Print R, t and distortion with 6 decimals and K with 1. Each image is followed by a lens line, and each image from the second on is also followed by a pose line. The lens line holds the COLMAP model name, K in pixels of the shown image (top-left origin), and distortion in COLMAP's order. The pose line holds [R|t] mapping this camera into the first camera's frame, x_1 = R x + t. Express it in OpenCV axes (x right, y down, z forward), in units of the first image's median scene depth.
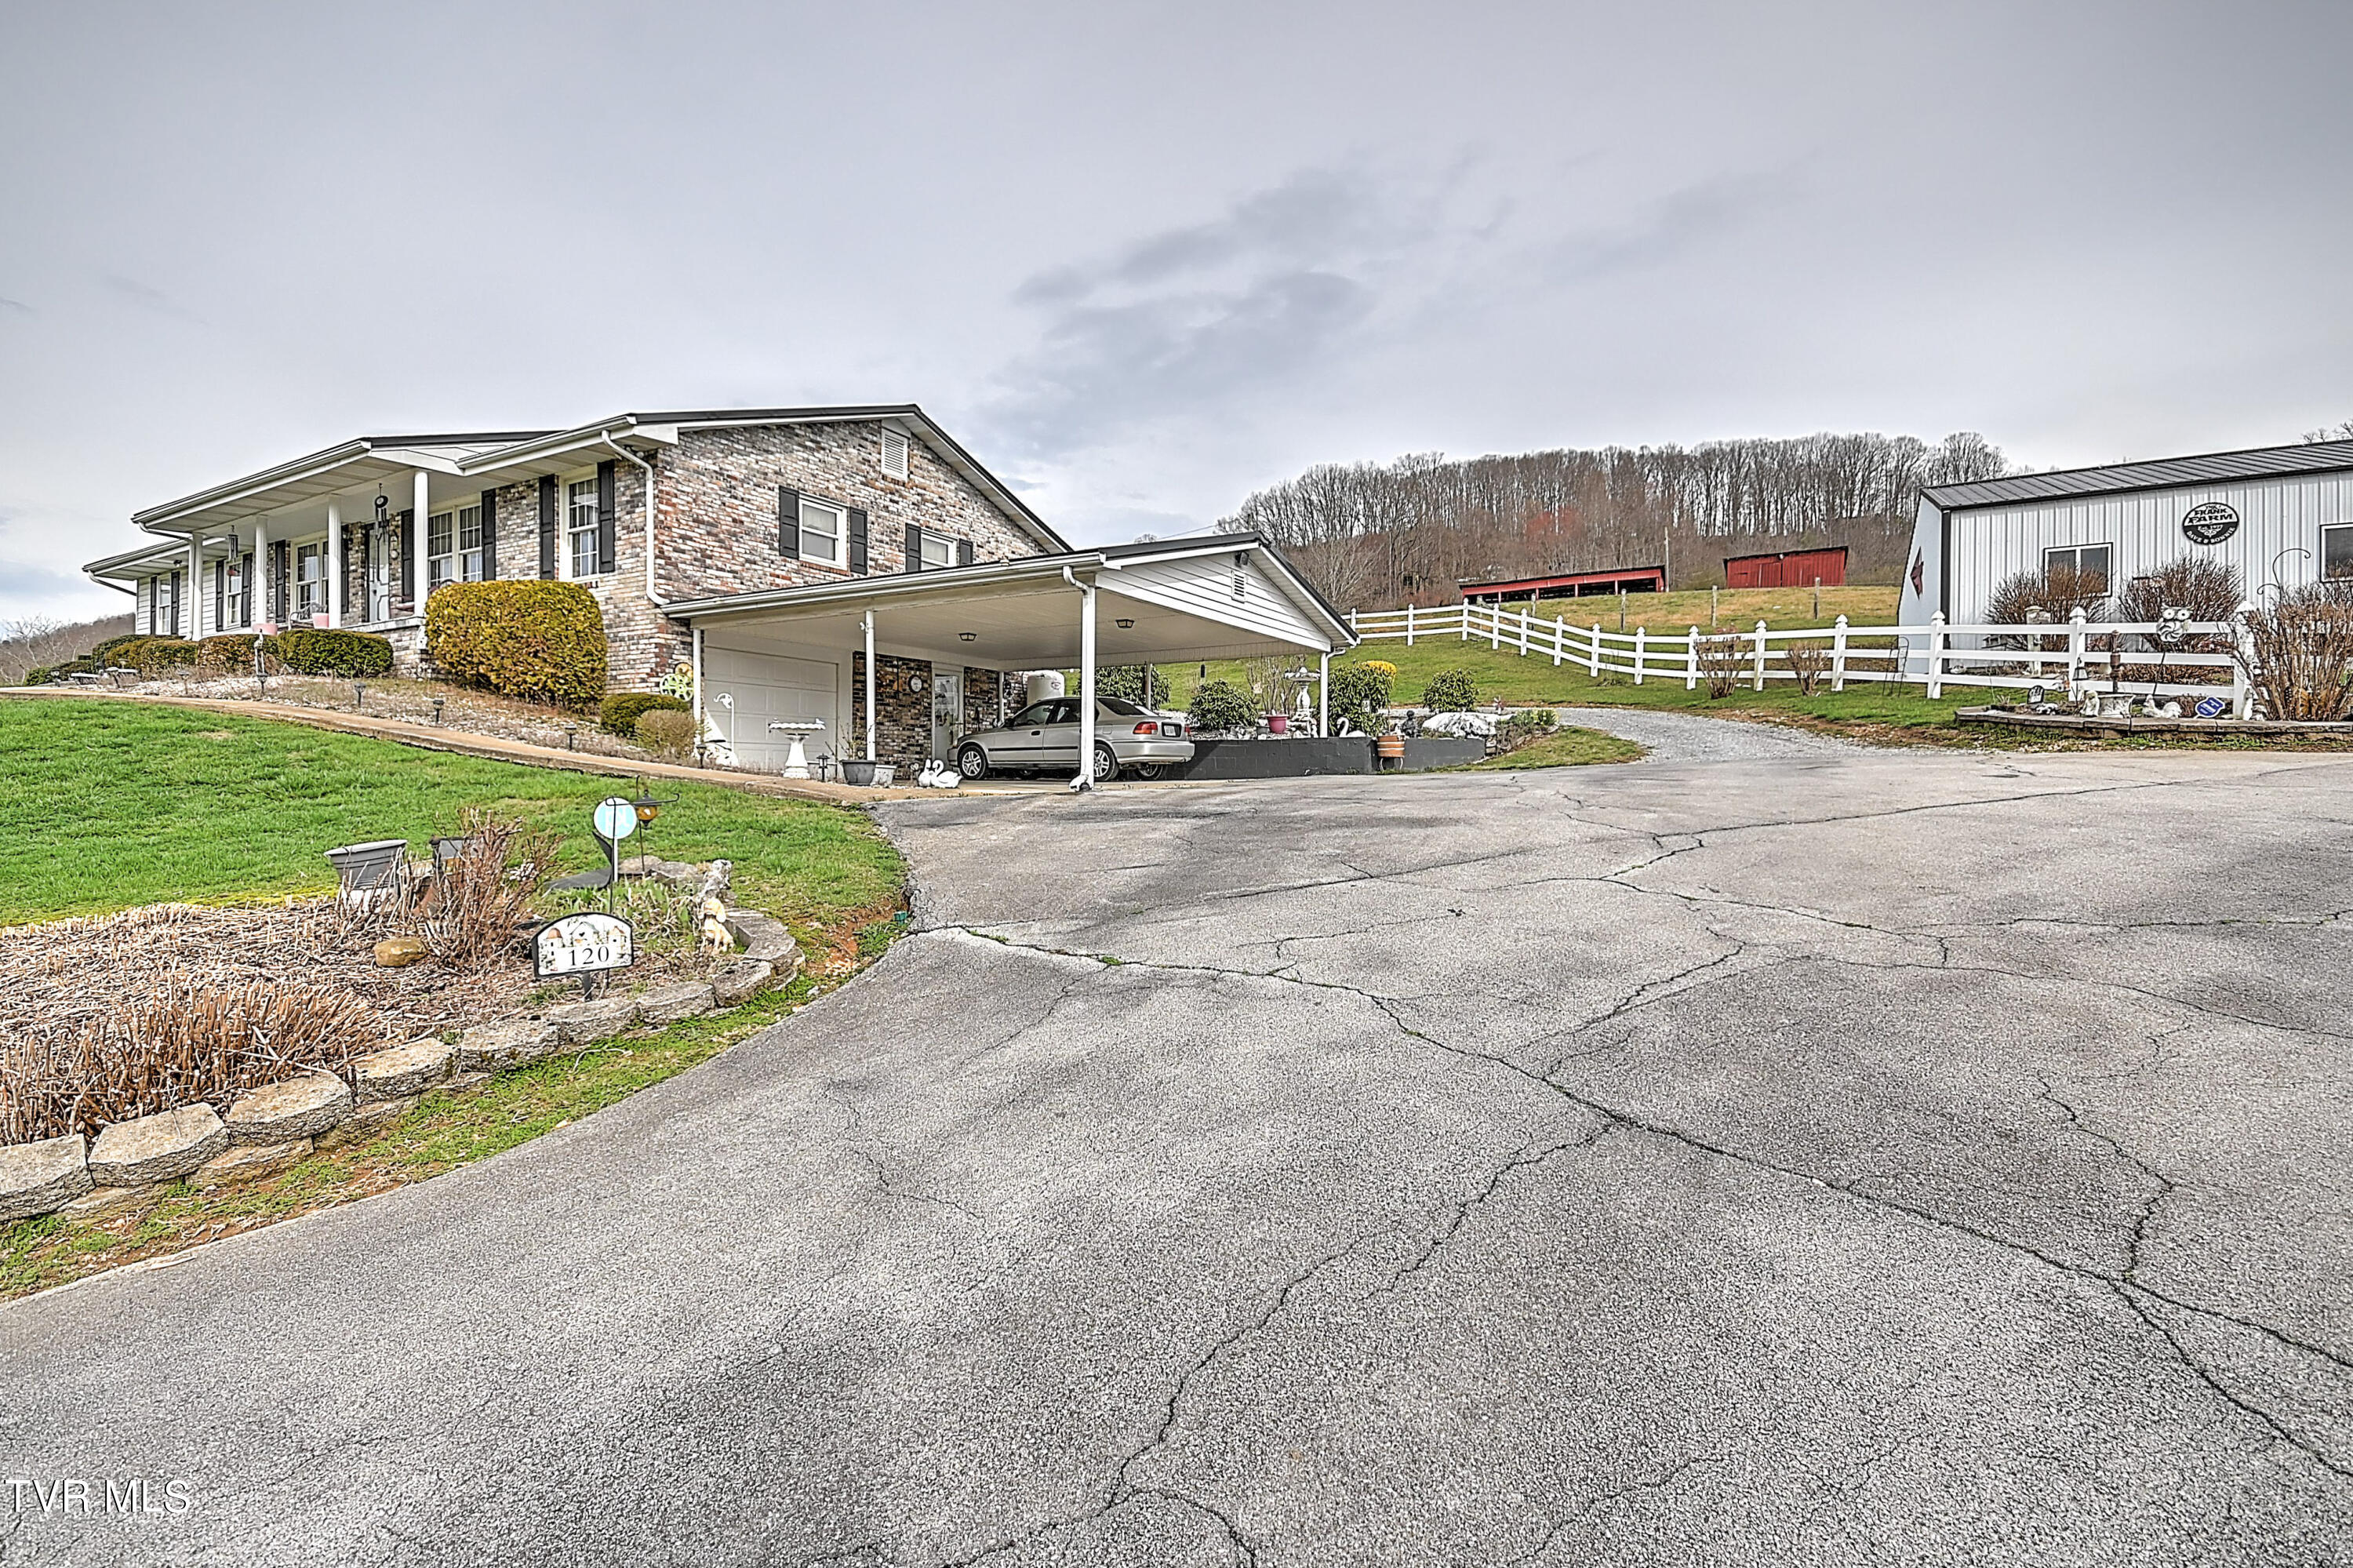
lens RADIAL K [[1042.3, 0, 1216.4], [0, 1042.3, 772.3], [0, 0, 1]] dist [0.009448, -0.004535]
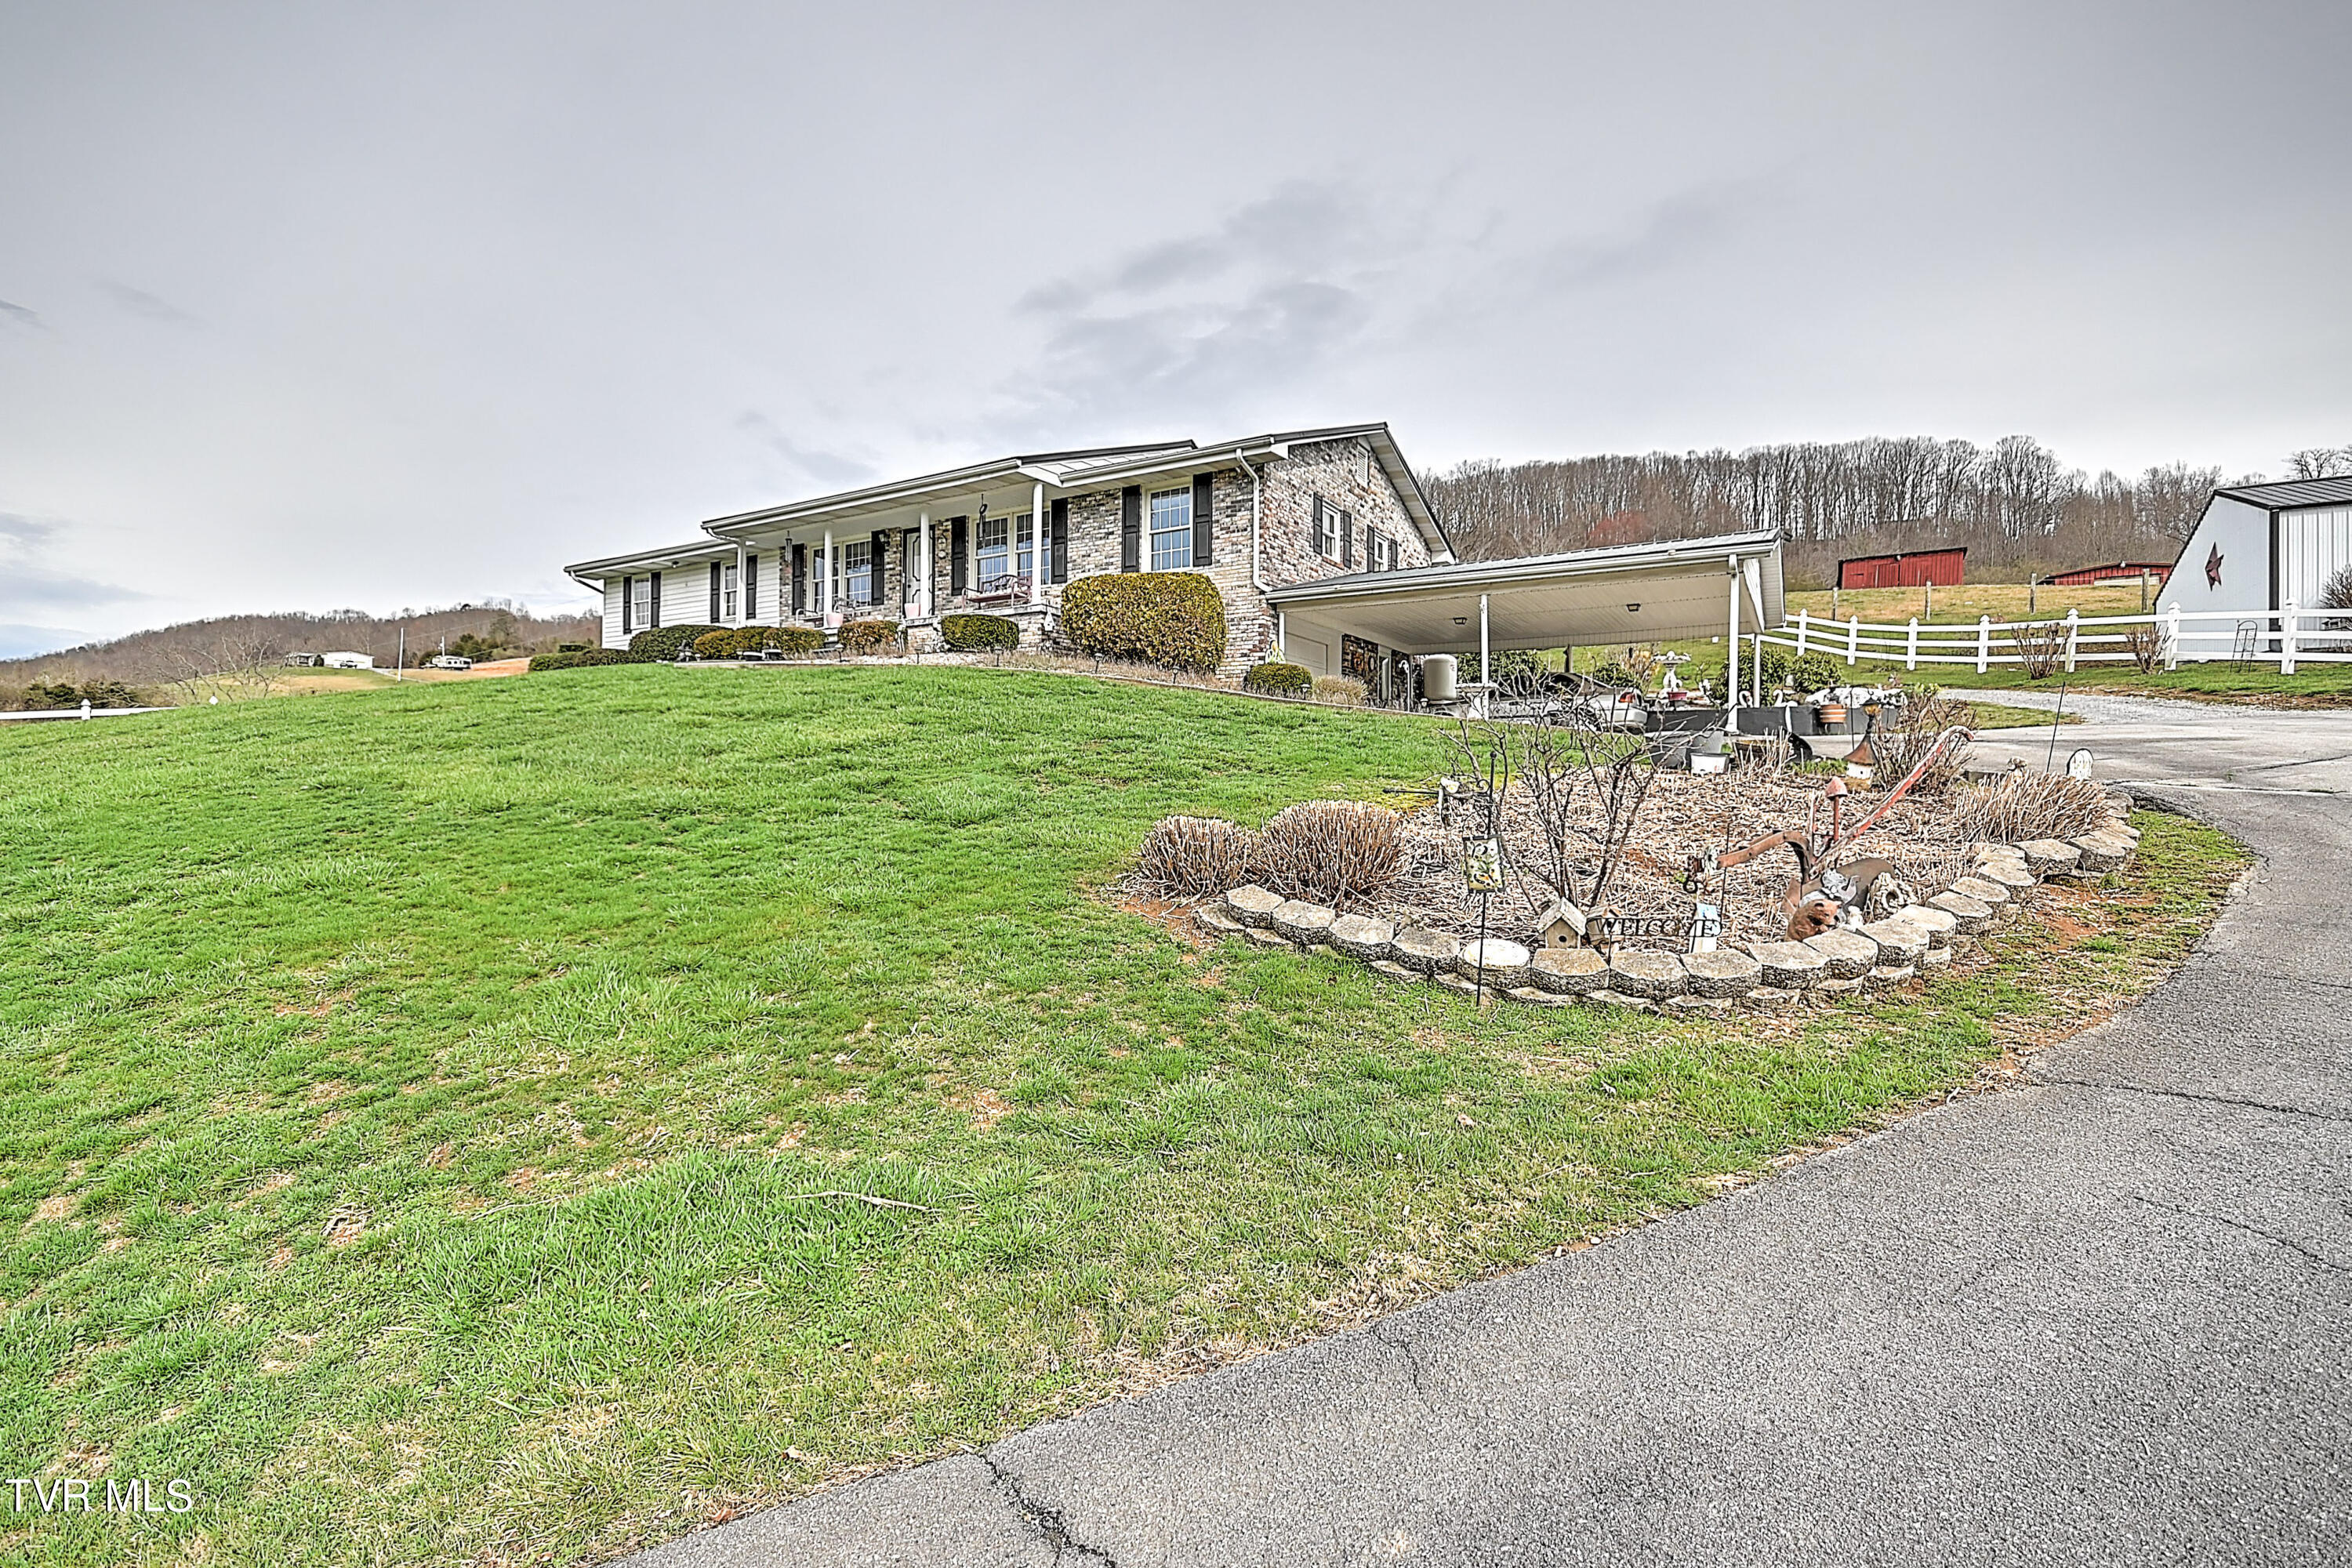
lens RADIAL K [[1041.8, 0, 1186.0], [0, 1041.8, 772.1], [0, 0, 1]] dist [0.009448, -0.004535]
pose [[0.999636, 0.001190, -0.026937, -0.444498], [-0.001377, 0.999975, -0.006917, 0.042014], [0.026928, 0.006951, 0.999613, -0.152194]]
